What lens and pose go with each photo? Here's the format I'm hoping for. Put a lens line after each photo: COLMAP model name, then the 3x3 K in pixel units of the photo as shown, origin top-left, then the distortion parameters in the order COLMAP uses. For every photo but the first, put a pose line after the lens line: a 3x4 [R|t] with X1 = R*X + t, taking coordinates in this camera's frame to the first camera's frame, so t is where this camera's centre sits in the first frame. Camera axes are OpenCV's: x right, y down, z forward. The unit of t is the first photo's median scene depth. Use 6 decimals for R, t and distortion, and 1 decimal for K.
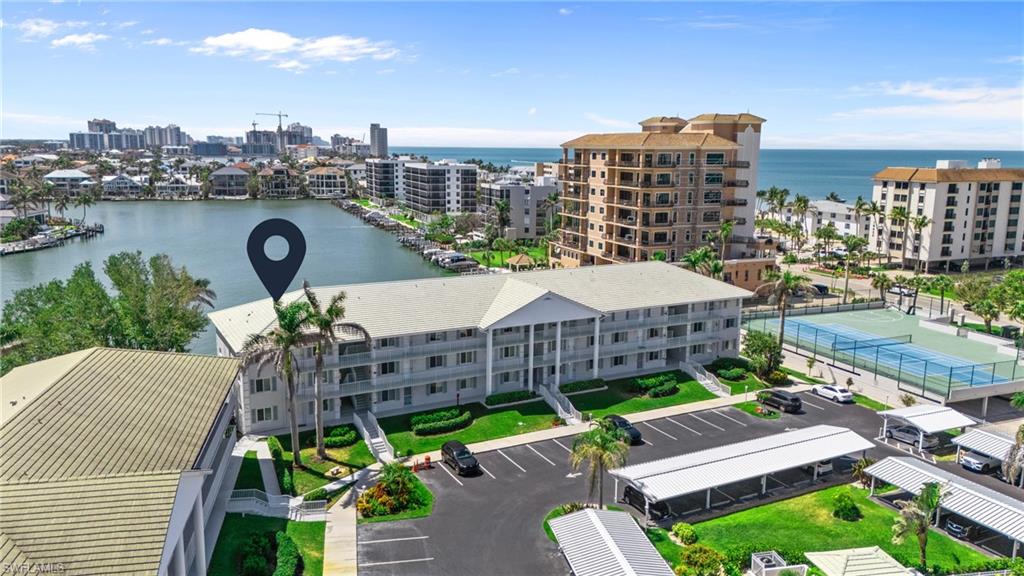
lens RADIAL K [[772.3, 0, 512.0], [0, 772.3, 288.0], [0, 0, 1]] dist [0.098550, -0.121024]
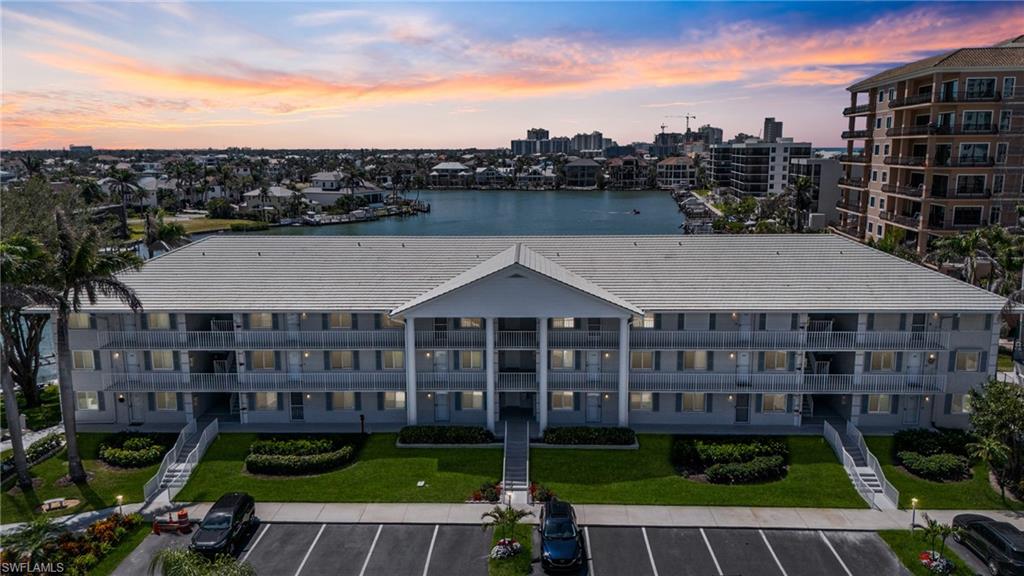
lens RADIAL K [[753.9, 0, 512.0], [0, 753.9, 288.0], [0, 0, 1]] dist [0.087781, -0.115059]
pose [[0.865230, 0.075585, -0.495645, 0.186920], [-0.075949, 0.996922, 0.019446, 0.007303], [0.495589, 0.020818, 0.868308, 0.295189]]
